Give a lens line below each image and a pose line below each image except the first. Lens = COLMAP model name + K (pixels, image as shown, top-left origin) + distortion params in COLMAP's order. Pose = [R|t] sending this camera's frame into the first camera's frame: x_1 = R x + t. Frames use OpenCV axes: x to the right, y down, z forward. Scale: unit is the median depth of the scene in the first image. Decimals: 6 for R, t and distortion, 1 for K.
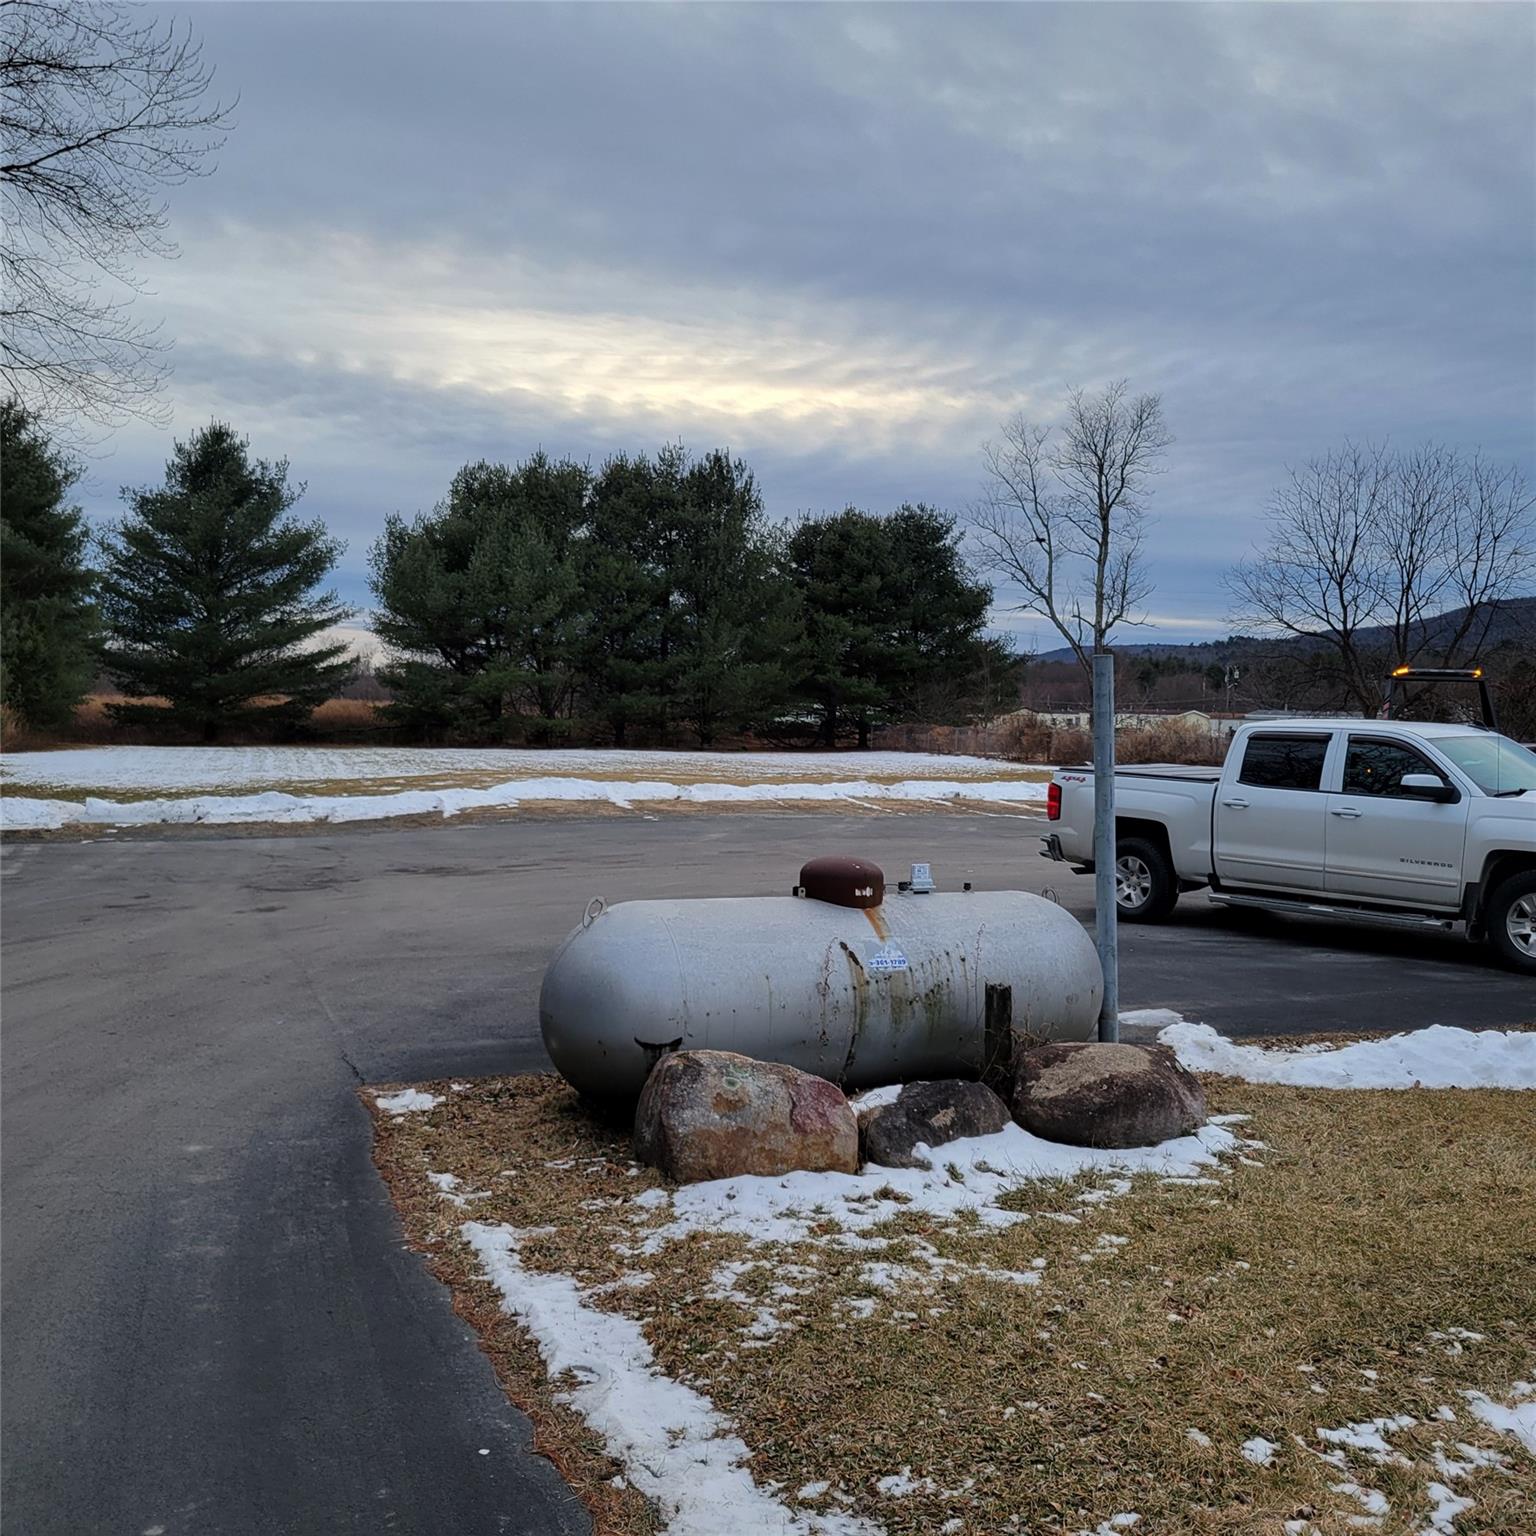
lens RADIAL K [[1513.3, 0, 771.4], [0, 1513.3, 743.3], [0, 0, 1]] dist [0.108626, -0.059717]
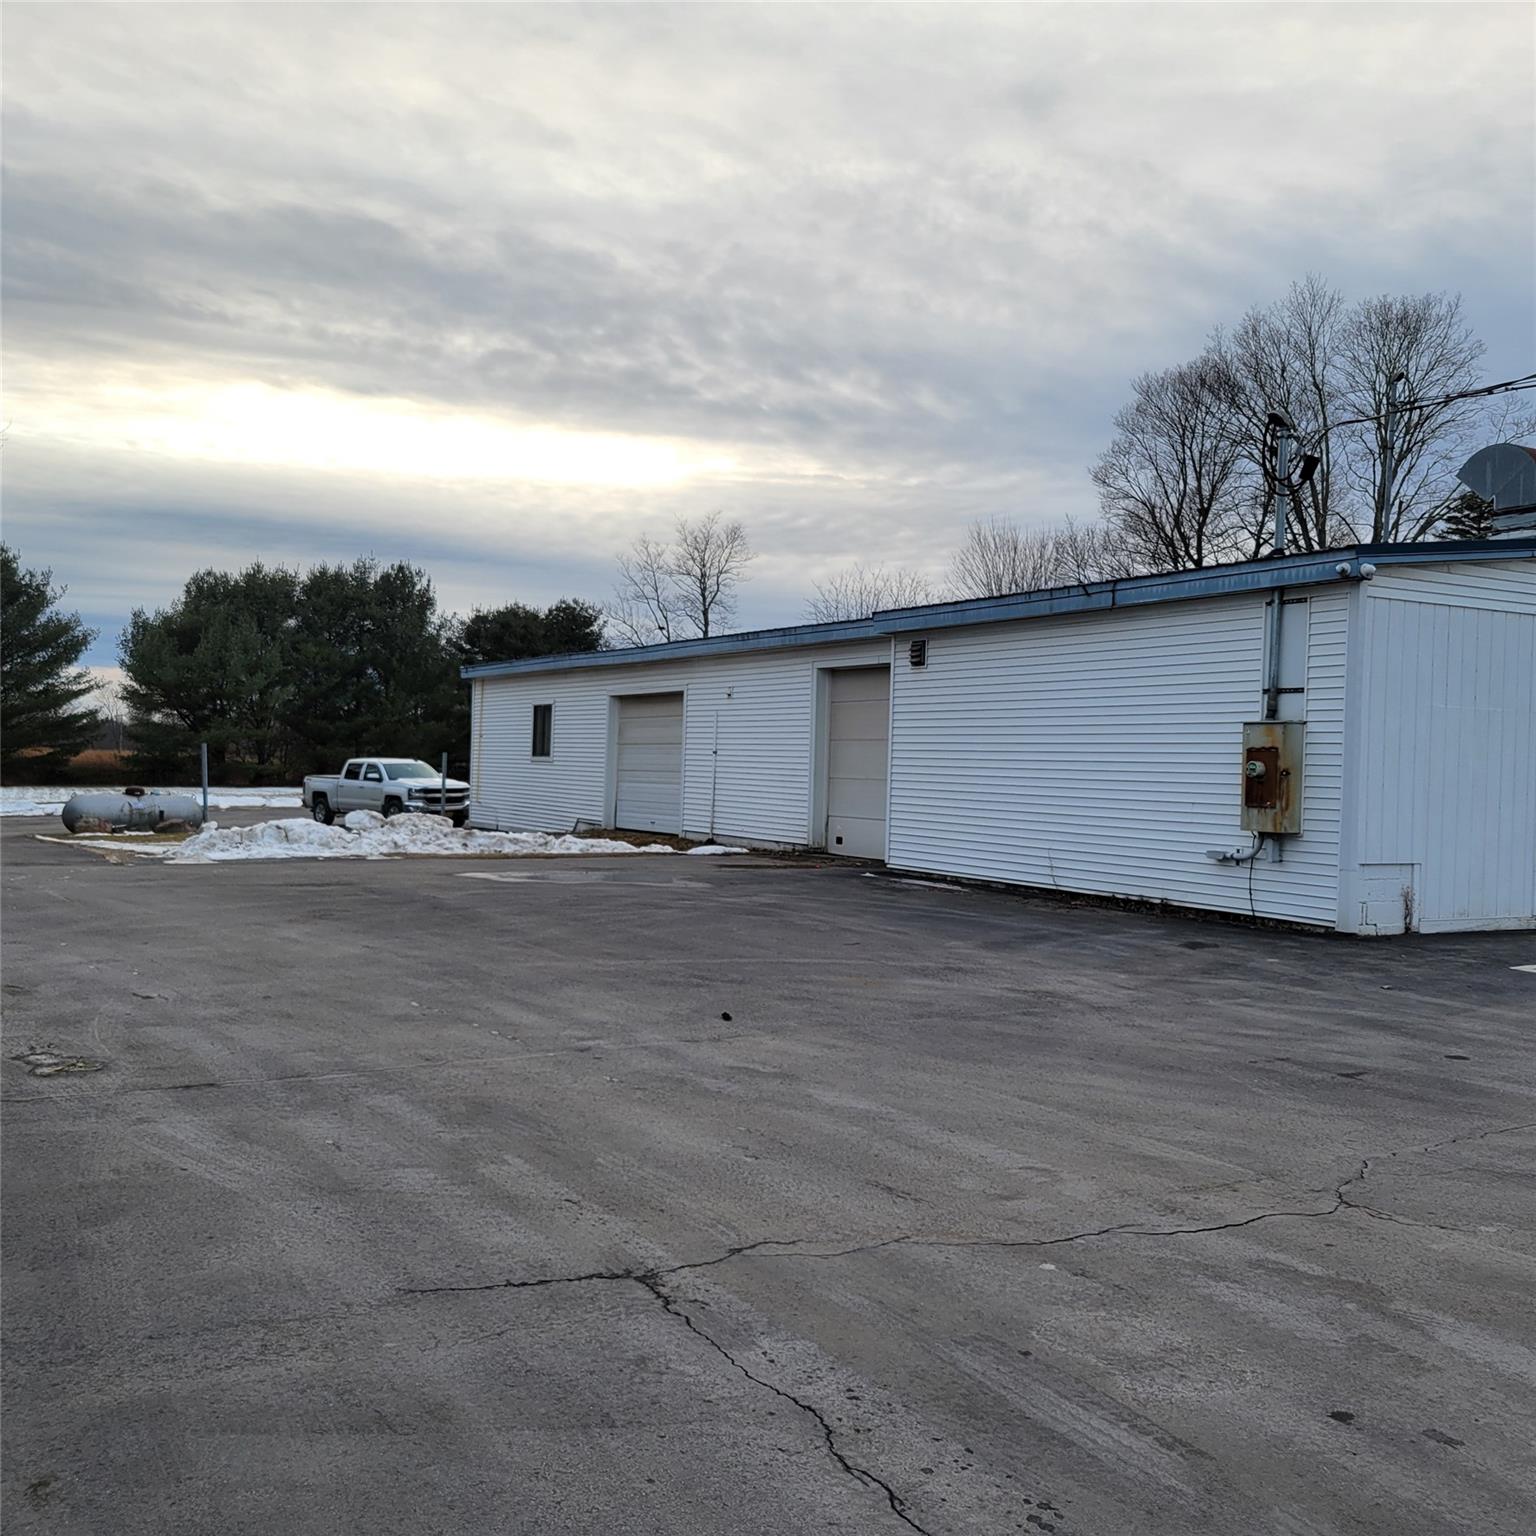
lens RADIAL K [[1513.3, 0, 771.4], [0, 1513.3, 743.3], [0, 0, 1]] dist [0.108626, -0.059717]
pose [[0.992806, -0.002079, 0.119712, 0.133046], [0.005880, 0.999489, -0.031407, 0.009455], [-0.119586, 0.031885, 0.992312, -0.369653]]
